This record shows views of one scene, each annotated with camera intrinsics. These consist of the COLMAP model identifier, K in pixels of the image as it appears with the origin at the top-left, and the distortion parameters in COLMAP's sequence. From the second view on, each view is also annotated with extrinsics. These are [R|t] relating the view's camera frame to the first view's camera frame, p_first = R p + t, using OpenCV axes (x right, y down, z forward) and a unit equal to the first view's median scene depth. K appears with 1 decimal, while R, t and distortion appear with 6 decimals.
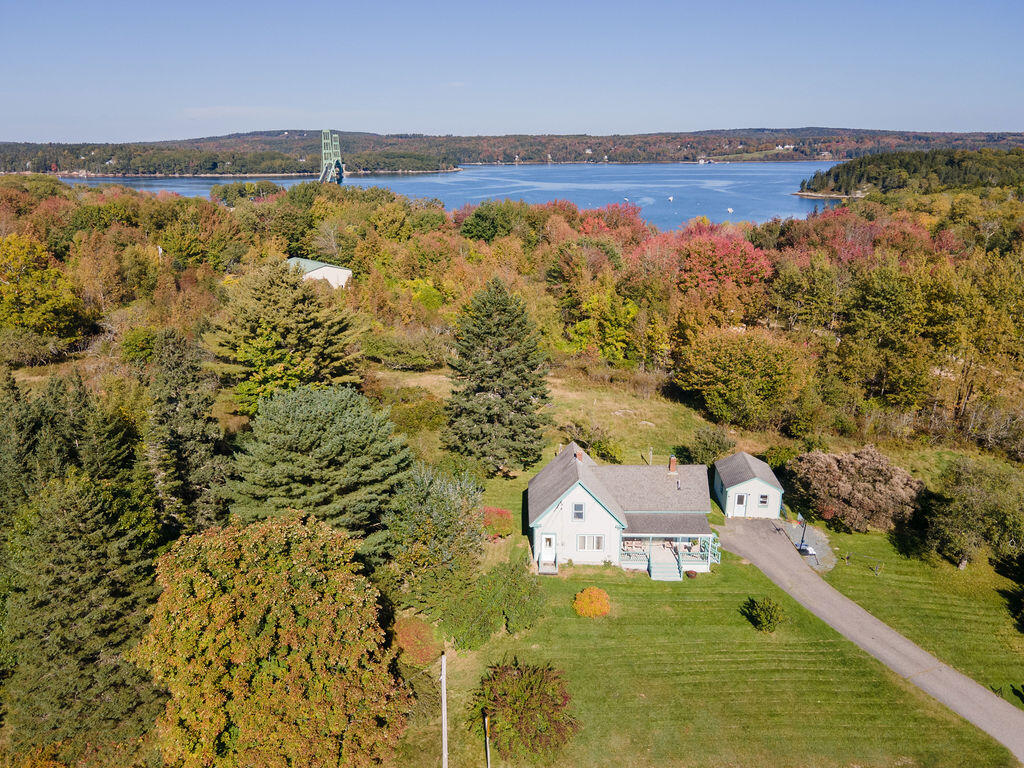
lens RADIAL K [[753.2, 0, 512.0], [0, 753.2, 384.0], [0, 0, 1]] dist [-0.001439, 0.071315]
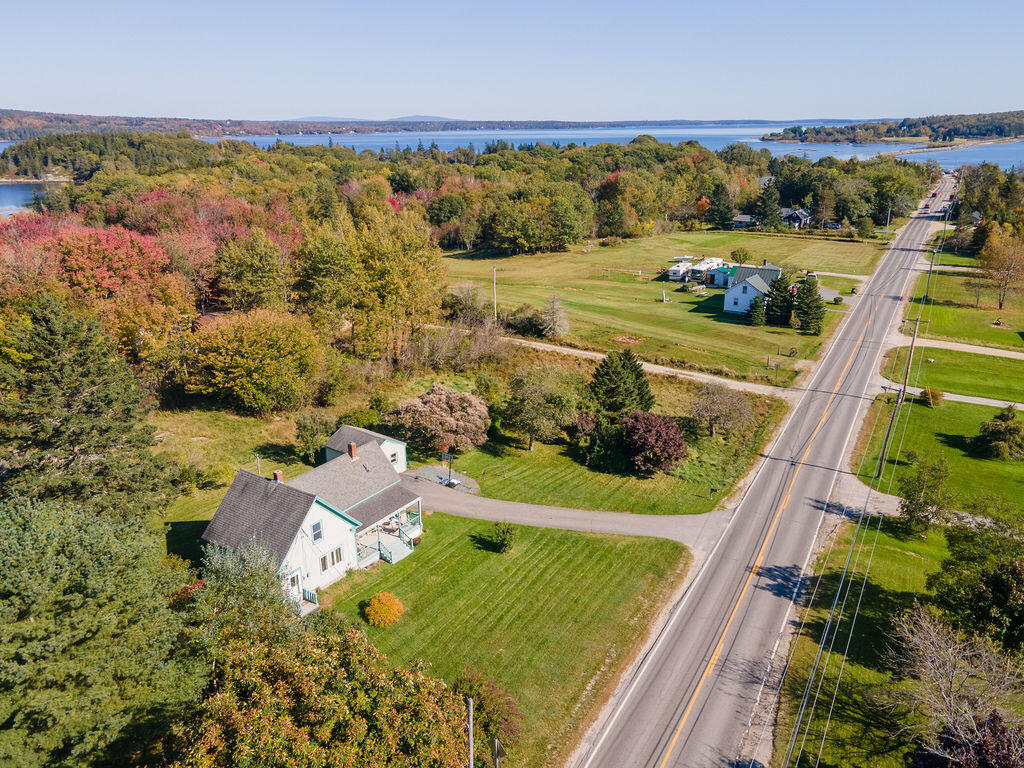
lens RADIAL K [[744.9, 0, 515.5], [0, 744.9, 370.1], [0, 0, 1]] dist [0.035900, 0.005949]
pose [[0.553373, -0.256016, 0.792612, -0.371052], [0.250944, 0.958621, 0.134437, -0.063072], [-0.794233, 0.124507, 0.594720, 0.225649]]
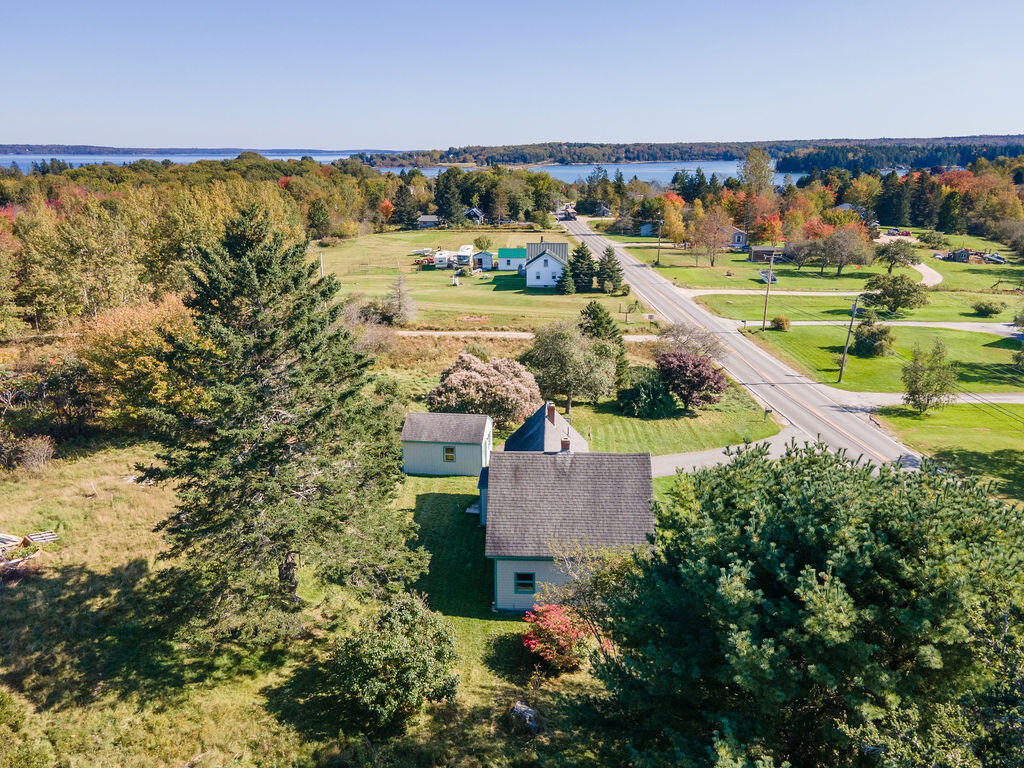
lens RADIAL K [[727.5, 0, 512.0], [0, 727.5, 384.0], [0, 0, 1]] dist [0.042414, 0.005262]
pose [[0.049279, -0.299090, 0.952952, -0.429910], [0.299935, 0.914505, 0.271513, -0.117603], [-0.952686, 0.272444, 0.134774, 0.819874]]
